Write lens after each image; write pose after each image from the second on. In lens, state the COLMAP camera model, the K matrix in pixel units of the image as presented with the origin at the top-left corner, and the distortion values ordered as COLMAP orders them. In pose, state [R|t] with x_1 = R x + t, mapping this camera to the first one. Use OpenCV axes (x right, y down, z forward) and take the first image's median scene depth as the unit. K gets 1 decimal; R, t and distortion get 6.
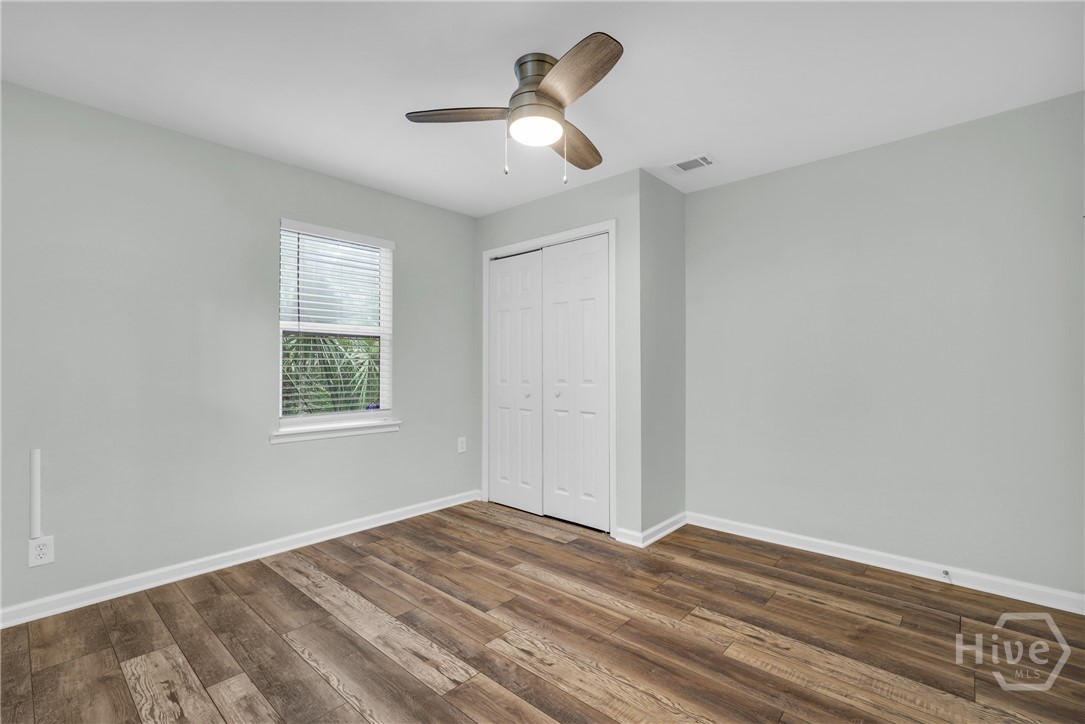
lens RADIAL K [[484.6, 0, 545.6], [0, 484.6, 361.7], [0, 0, 1]] dist [-0.009458, 0.005359]
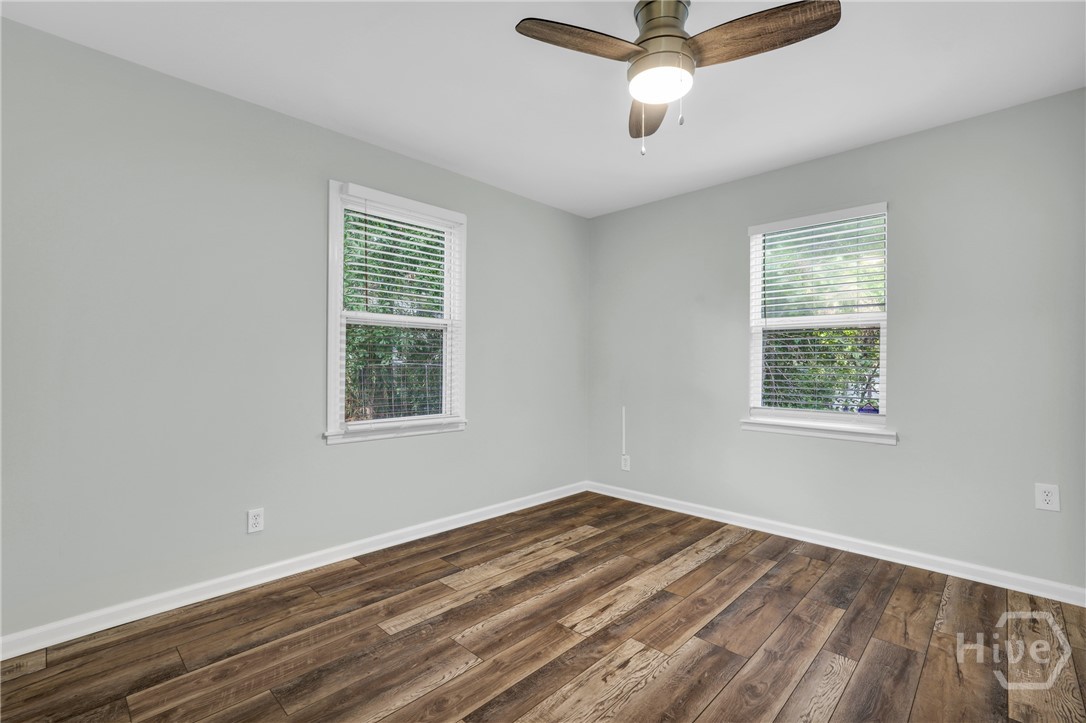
lens RADIAL K [[485.0, 0, 539.1], [0, 485.0, 363.3], [0, 0, 1]] dist [-0.009458, 0.005359]
pose [[-0.046064, 0.003400, -0.998933, 0.694975], [0.006278, 0.999975, 0.003114, 0.010557], [0.998919, -0.006128, -0.046084, 0.678913]]
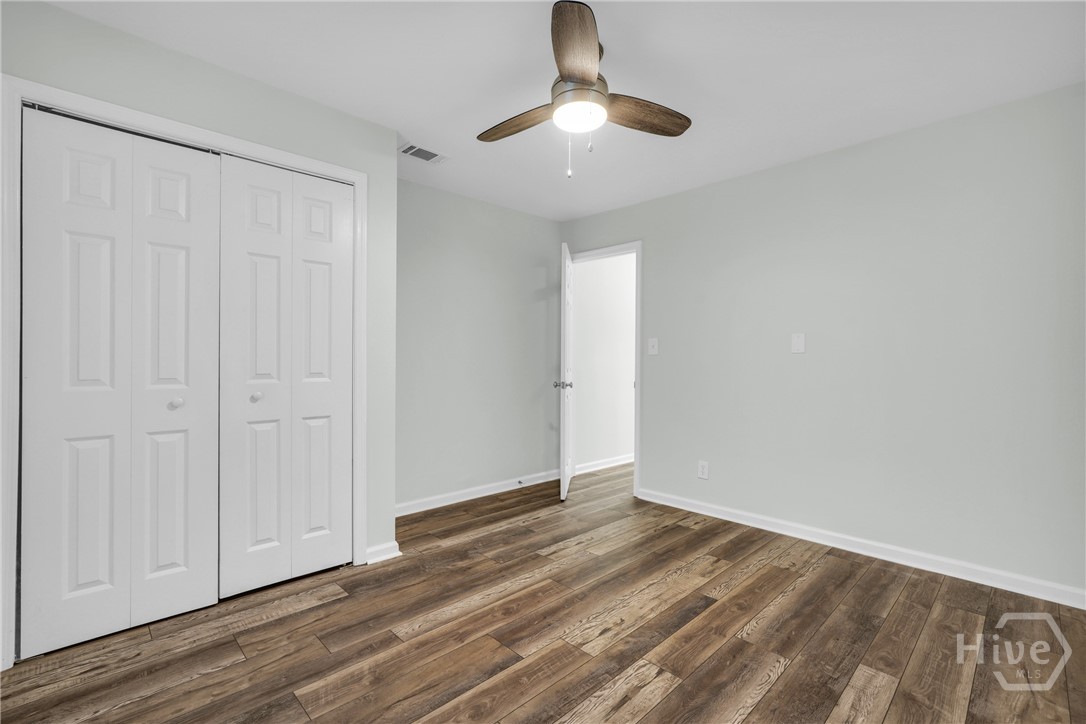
lens RADIAL K [[485.0, 0, 542.3], [0, 485.0, 360.6], [0, 0, 1]] dist [-0.009458, 0.005359]
pose [[0.070224, -0.001060, 0.997531, -0.833308], [-0.018972, 0.999817, 0.002398, 0.015706], [-0.997351, -0.019094, 0.070191, 0.824838]]
